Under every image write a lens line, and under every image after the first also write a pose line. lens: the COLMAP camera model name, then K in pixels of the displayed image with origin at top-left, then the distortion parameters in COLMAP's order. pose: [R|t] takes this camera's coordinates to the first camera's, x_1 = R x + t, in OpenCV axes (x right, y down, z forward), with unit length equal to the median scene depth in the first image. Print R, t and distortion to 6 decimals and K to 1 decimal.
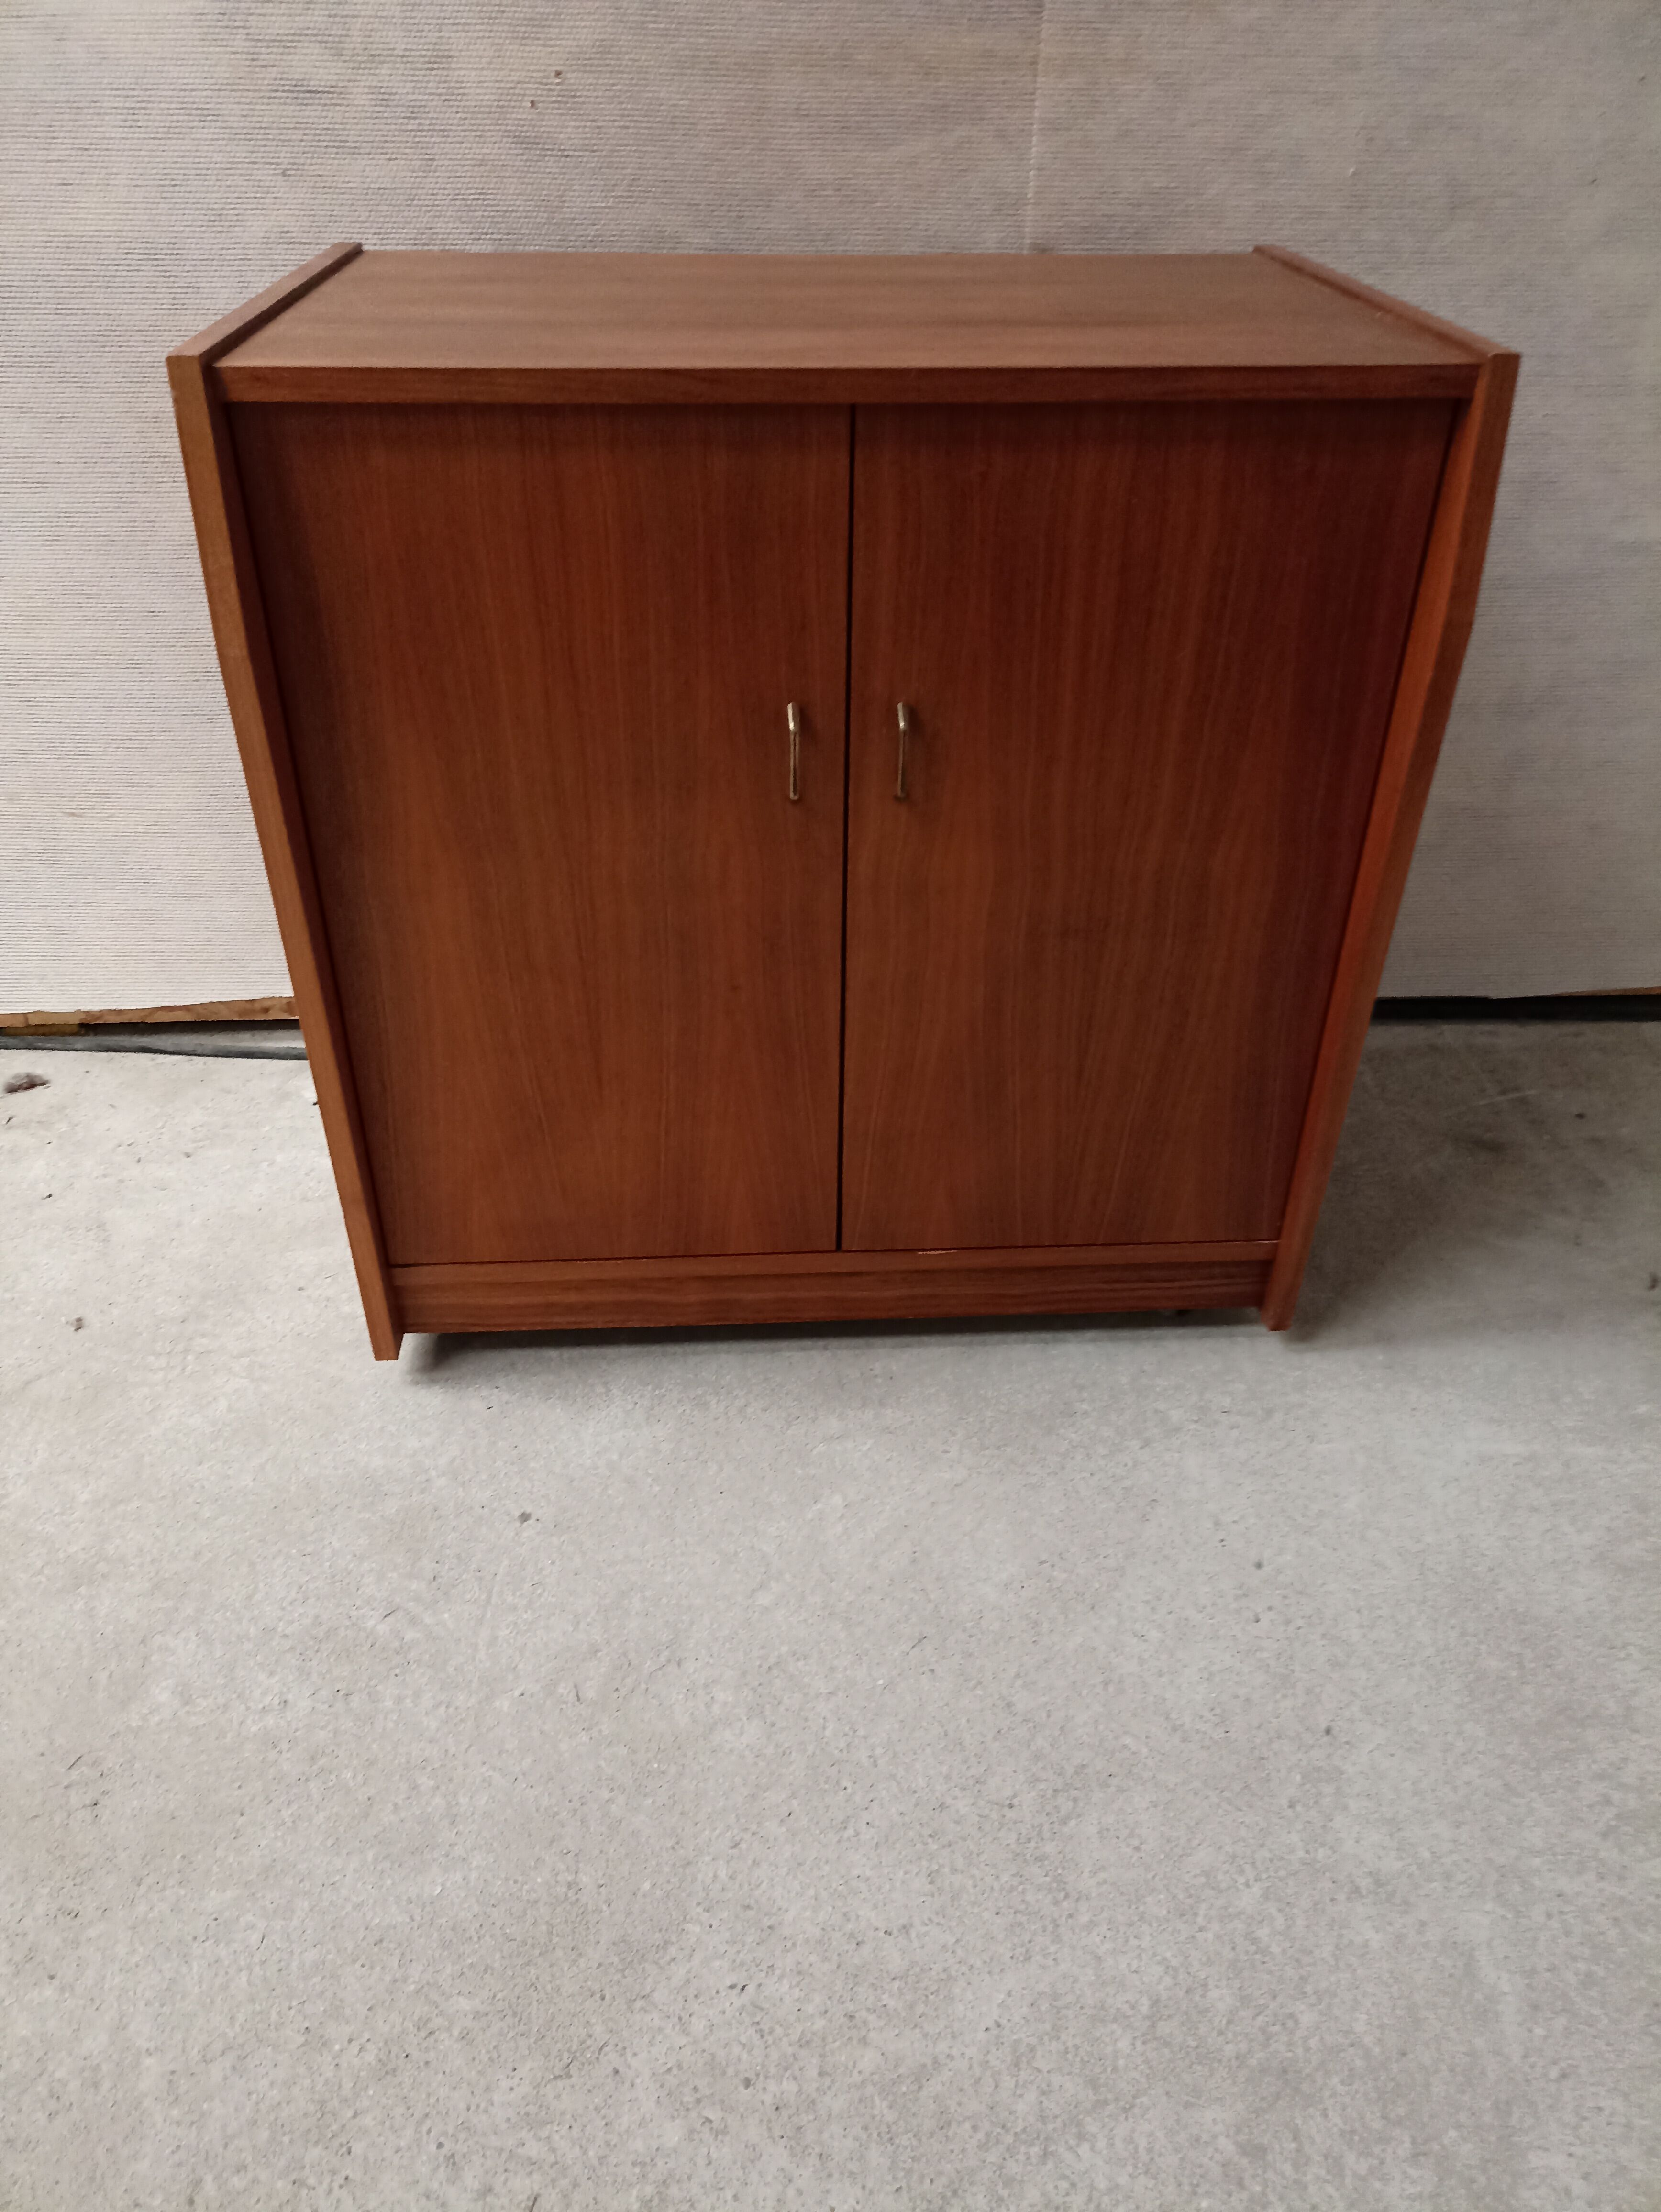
lens RADIAL K [[1565.8, 0, 875.0], [0, 1565.8, 1121.8], [0, 0, 1]] dist [-0.002425, -0.010057]
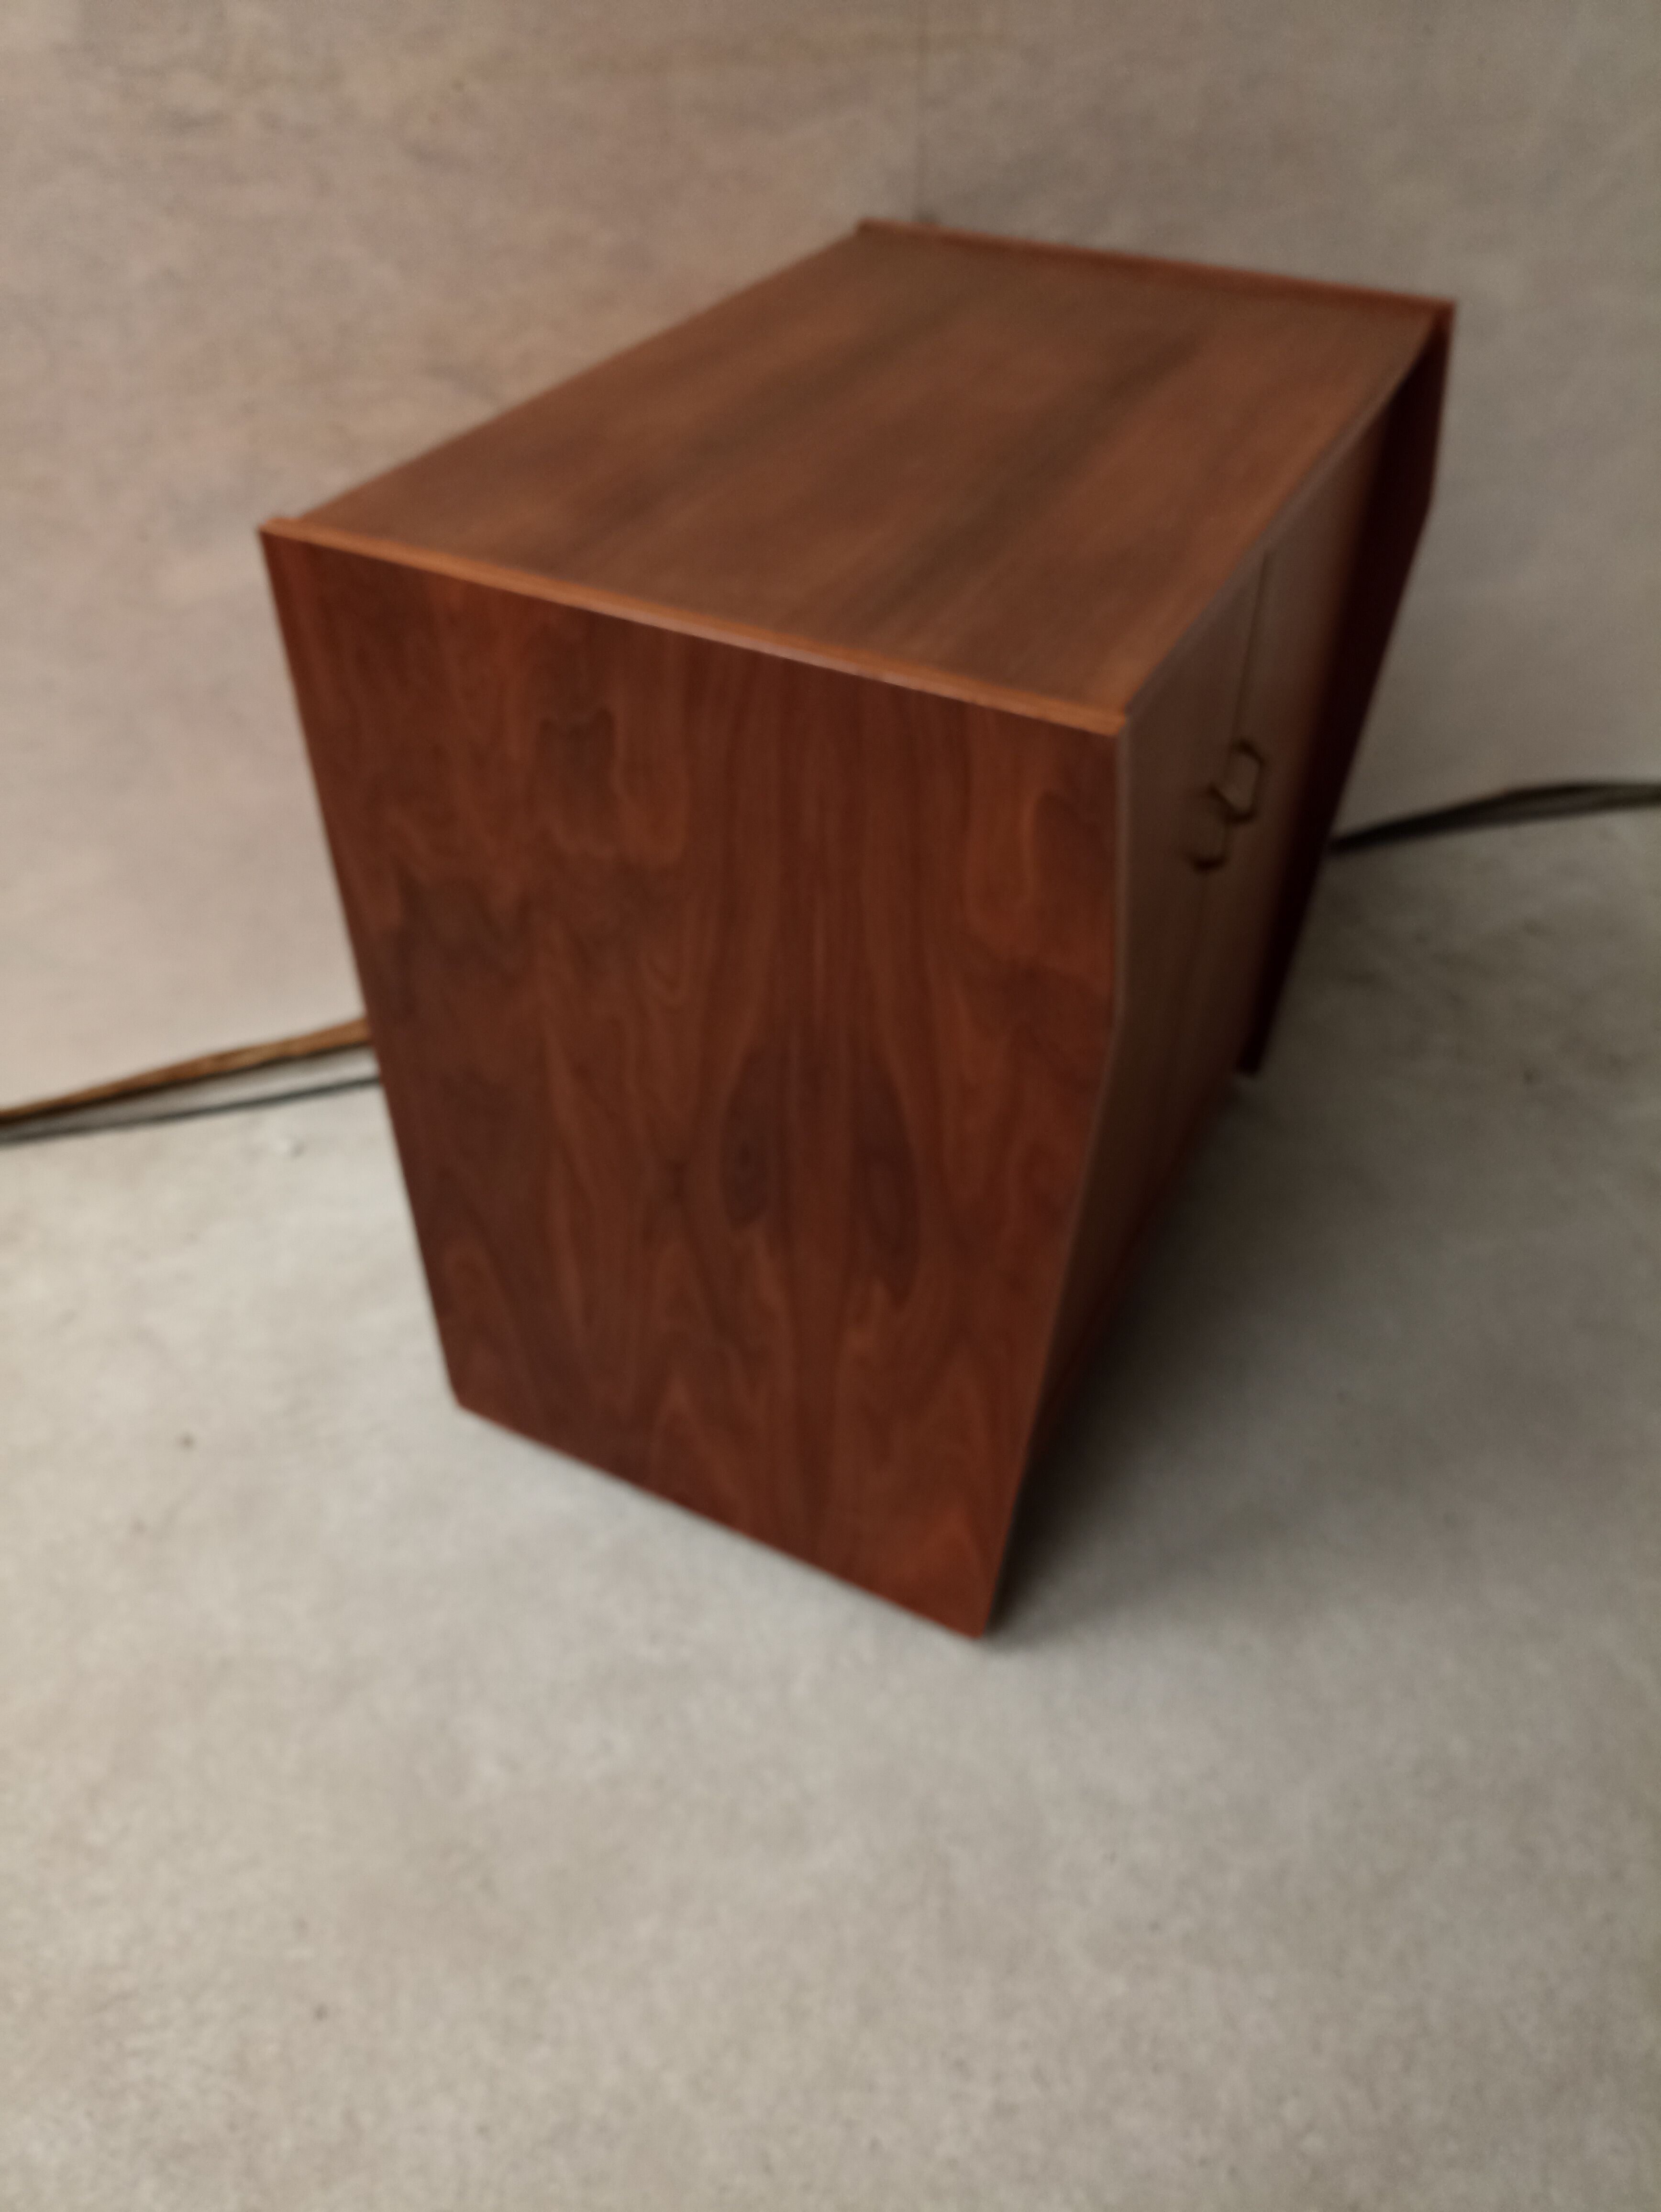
lens RADIAL K [[1565.8, 0, 847.9], [0, 1565.8, 1123.3], [0, 0, 1]] dist [-0.002425, -0.010057]
pose [[0.953705, -0.201811, 0.222979, -0.324522], [0.171665, 0.974070, 0.147370, -0.158024], [-0.246938, -0.102270, 0.963620, -0.041827]]
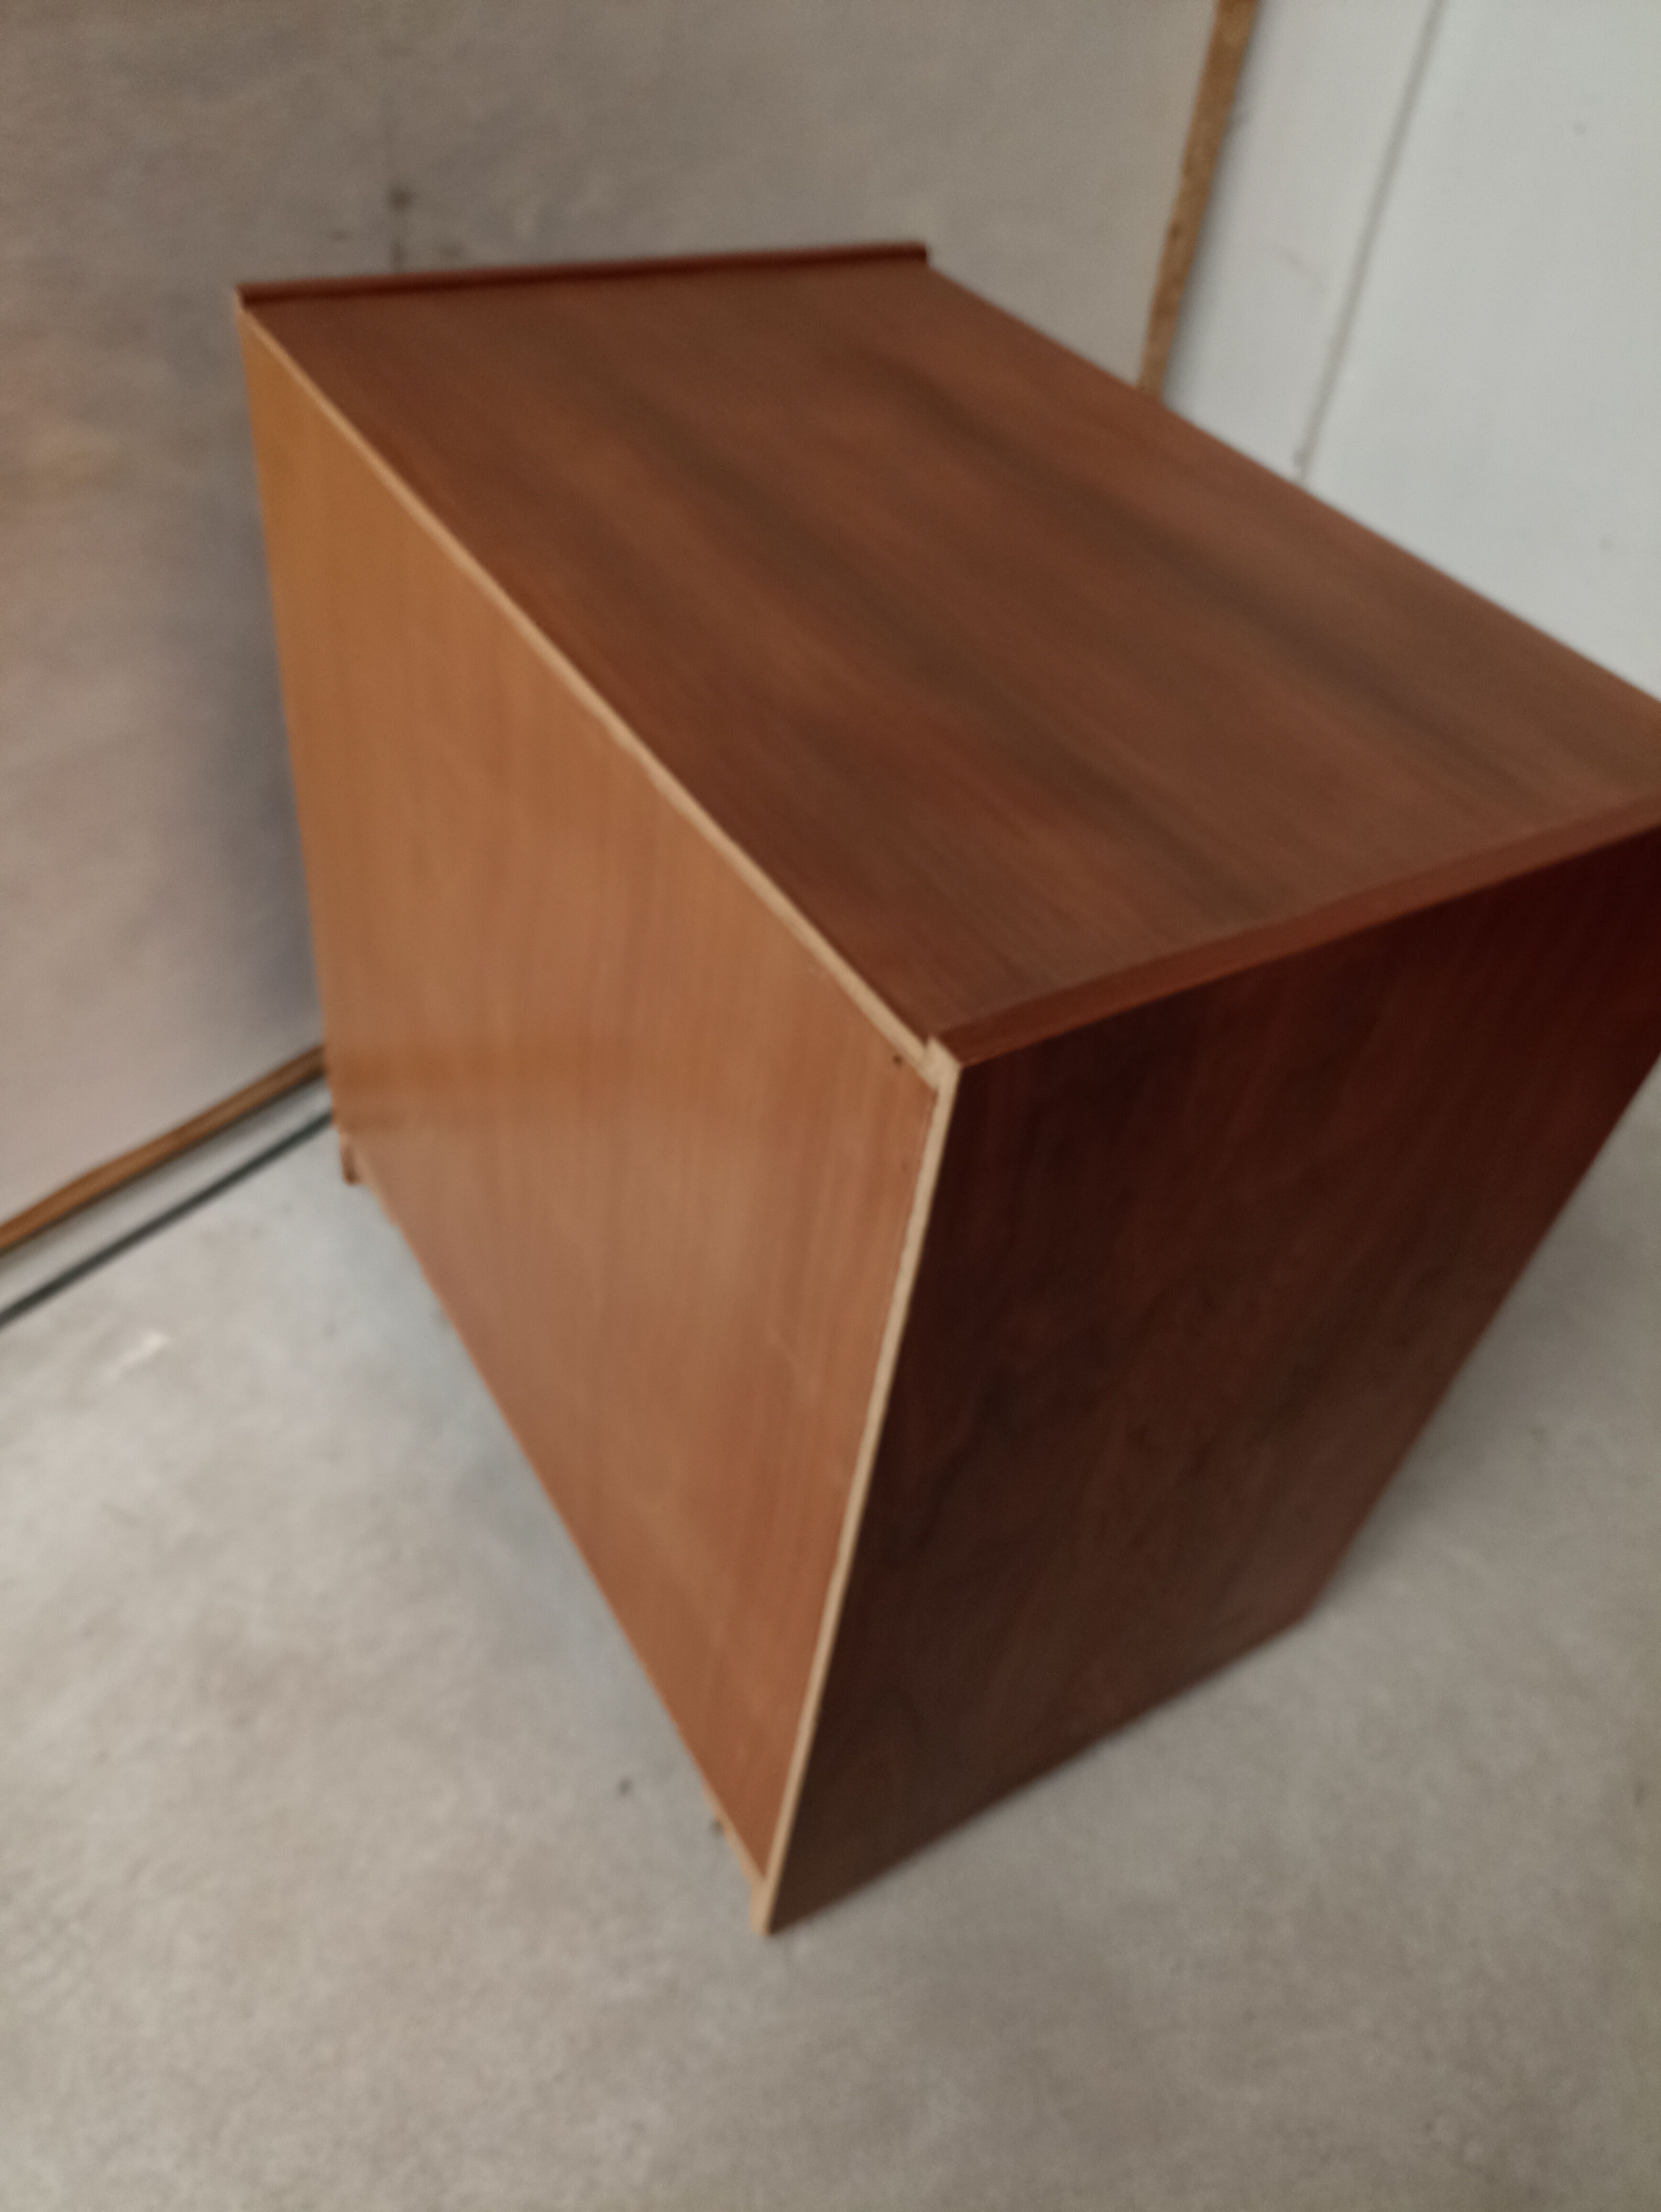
lens RADIAL K [[1565.8, 0, 840.6], [0, 1565.8, 1114.7], [0, 0, 1]] dist [-0.002425, -0.010057]
pose [[0.689029, -0.453008, 0.565706, -0.472122], [0.324188, 0.890778, 0.318460, -0.349179], [-0.648183, -0.036034, 0.760631, 0.222029]]
